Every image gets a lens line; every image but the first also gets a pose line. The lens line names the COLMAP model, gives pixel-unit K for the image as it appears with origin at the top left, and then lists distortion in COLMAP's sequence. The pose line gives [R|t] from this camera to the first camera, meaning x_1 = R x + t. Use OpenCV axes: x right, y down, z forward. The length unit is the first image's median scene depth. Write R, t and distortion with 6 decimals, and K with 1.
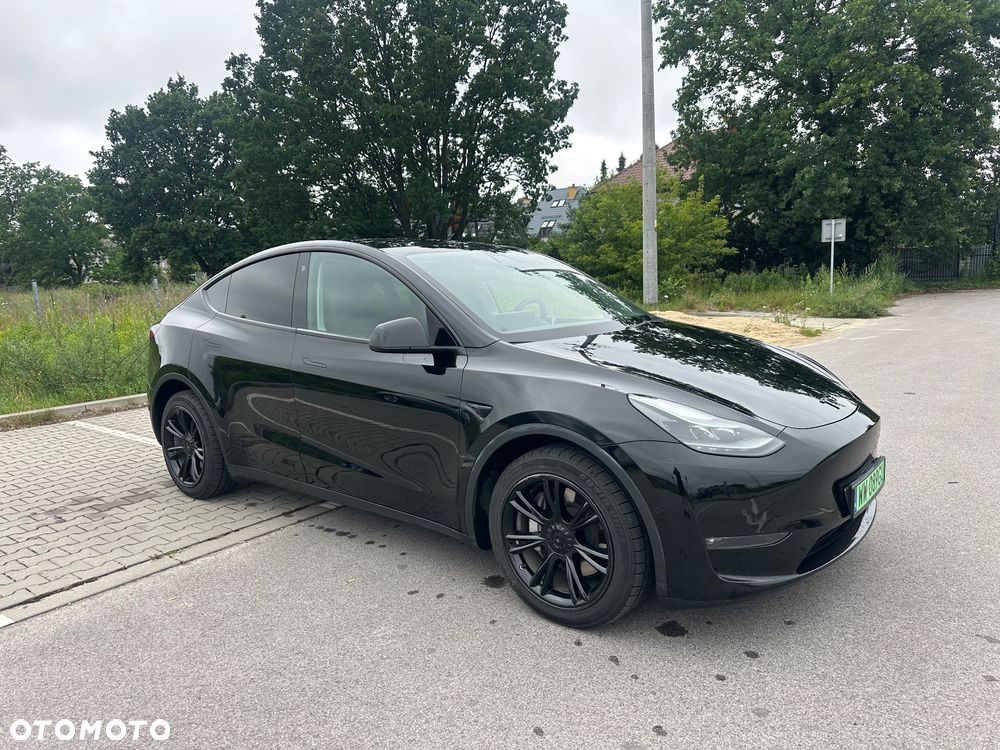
lens RADIAL K [[698.0, 0, 509.9], [0, 698.0, 385.0], [0, 0, 1]] dist [0.035952, -0.045358]
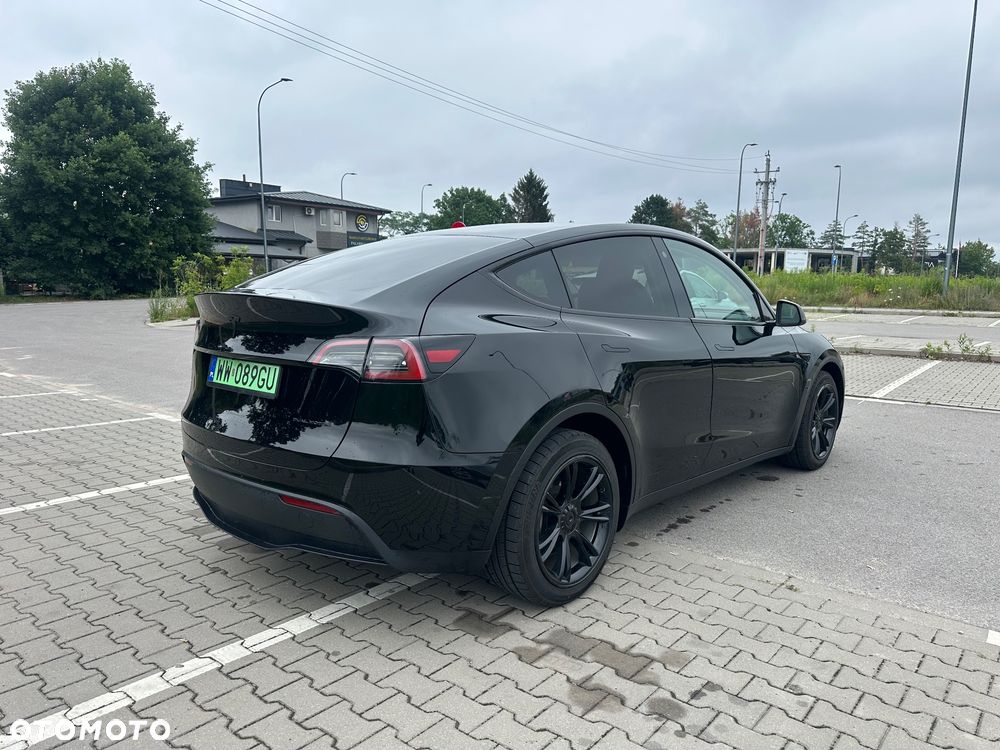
lens RADIAL K [[698.0, 0, 501.5], [0, 698.0, 378.9], [0, 0, 1]] dist [0.035952, -0.045358]
pose [[0.055022, -0.097687, 0.993695, -0.199355], [0.142507, 0.985783, 0.089018, -0.018777], [-0.988263, 0.136711, 0.068160, 0.187383]]
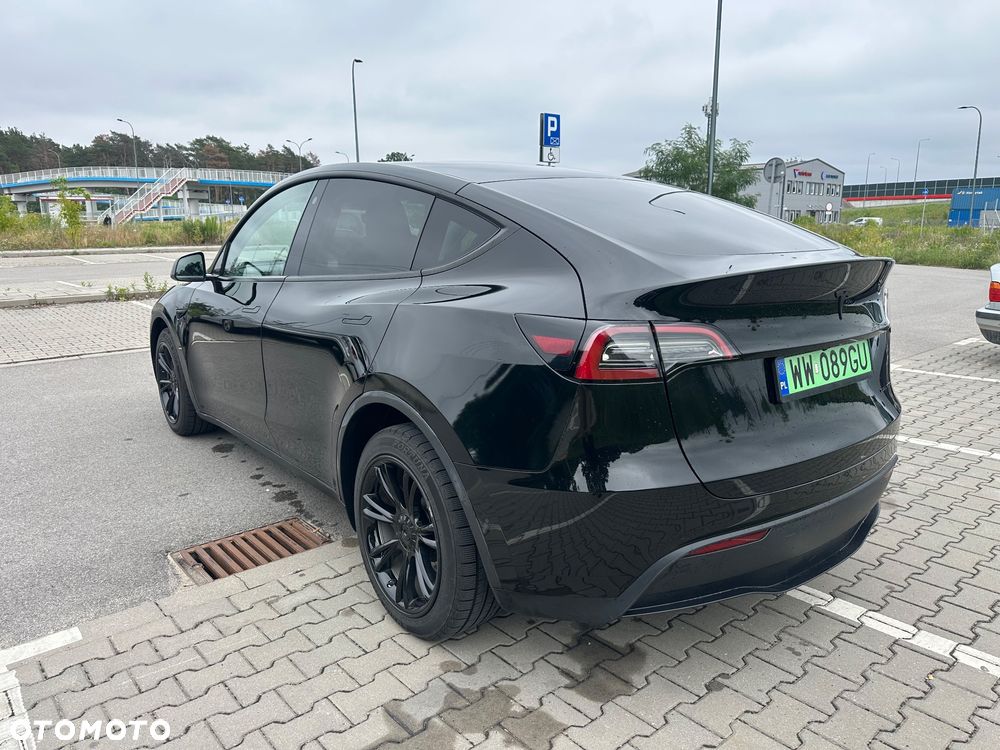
lens RADIAL K [[698.0, 0, 498.9], [0, 698.0, 378.7], [0, 0, 1]] dist [0.035952, -0.045358]
pose [[-0.971807, -0.011218, 0.235510, -0.073184], [0.074348, 0.933326, 0.351248, -0.046577], [-0.223748, 0.358855, -0.906179, 0.320949]]
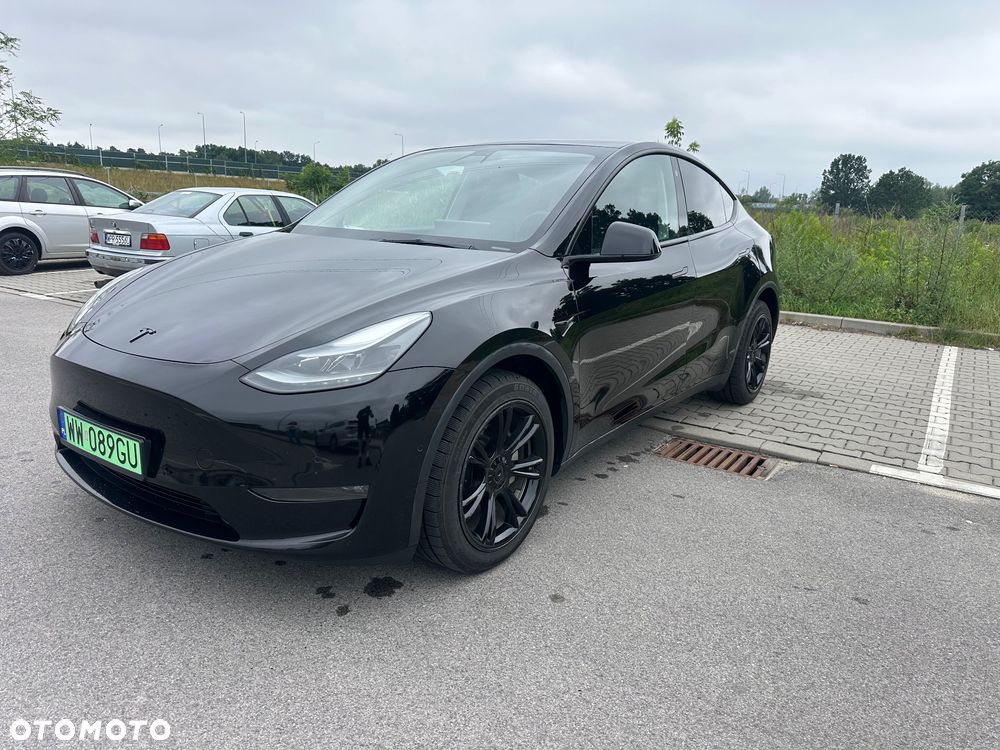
lens RADIAL K [[698.0, 0, 499.4], [0, 698.0, 374.3], [0, 0, 1]] dist [0.035952, -0.045358]
pose [[0.038703, 0.268760, -0.962429, 0.145435], [-0.192024, 0.947200, 0.256785, -0.025230], [0.980627, 0.174871, 0.088268, 0.161153]]
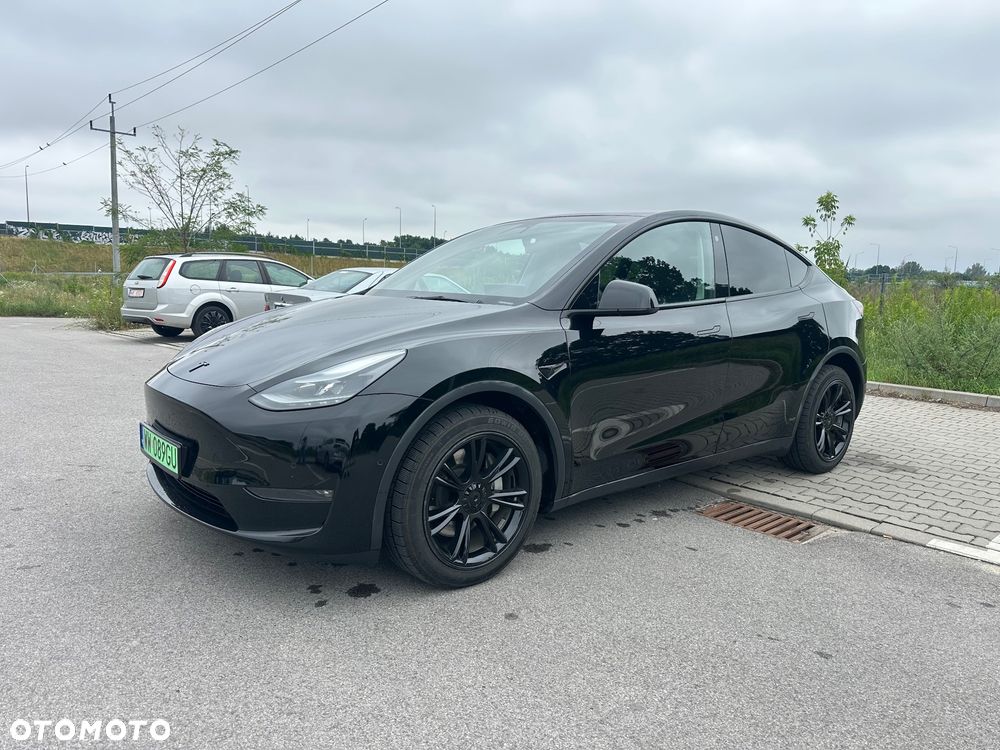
lens RADIAL K [[698.0, 0, 500.9], [0, 698.0, 375.1], [0, 0, 1]] dist [0.035952, -0.045358]
pose [[-0.202362, 0.158358, -0.966423, 0.156159], [-0.172293, 0.965690, 0.194315, -0.027319], [0.964036, 0.205829, -0.168135, 0.190619]]
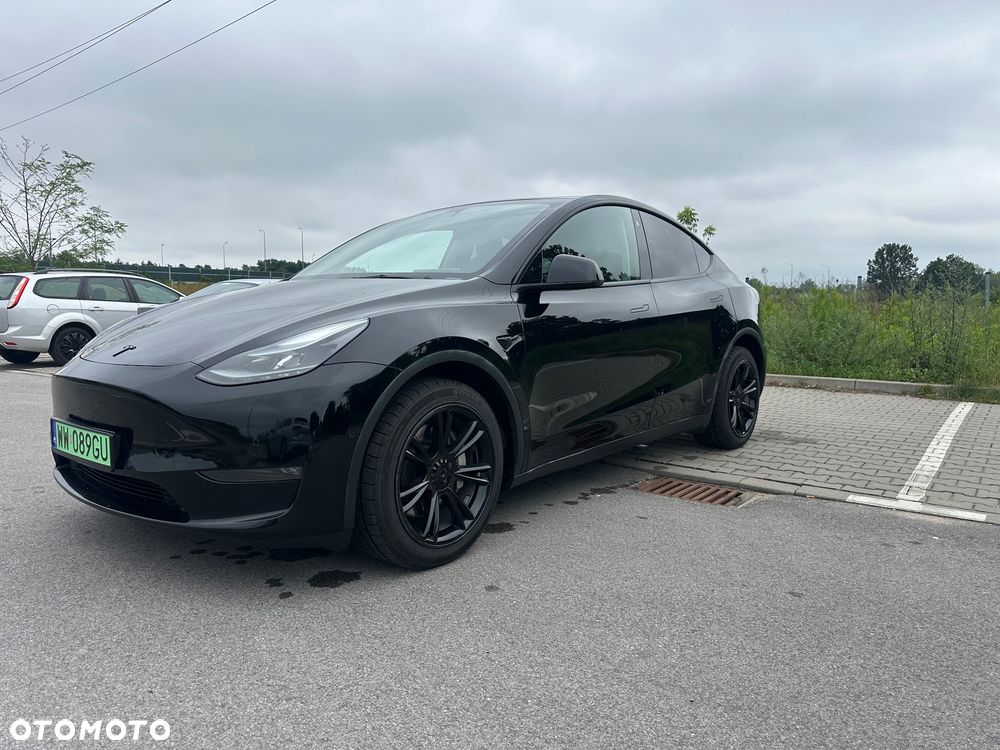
lens RADIAL K [[698.0, 0, 496.9], [0, 698.0, 373.9], [0, 0, 1]] dist [0.035952, -0.045358]
pose [[-0.027870, 0.130837, -0.991012, 0.156663], [-0.158101, 0.978342, 0.133610, -0.016848], [0.987029, 0.160404, -0.006581, 0.178761]]
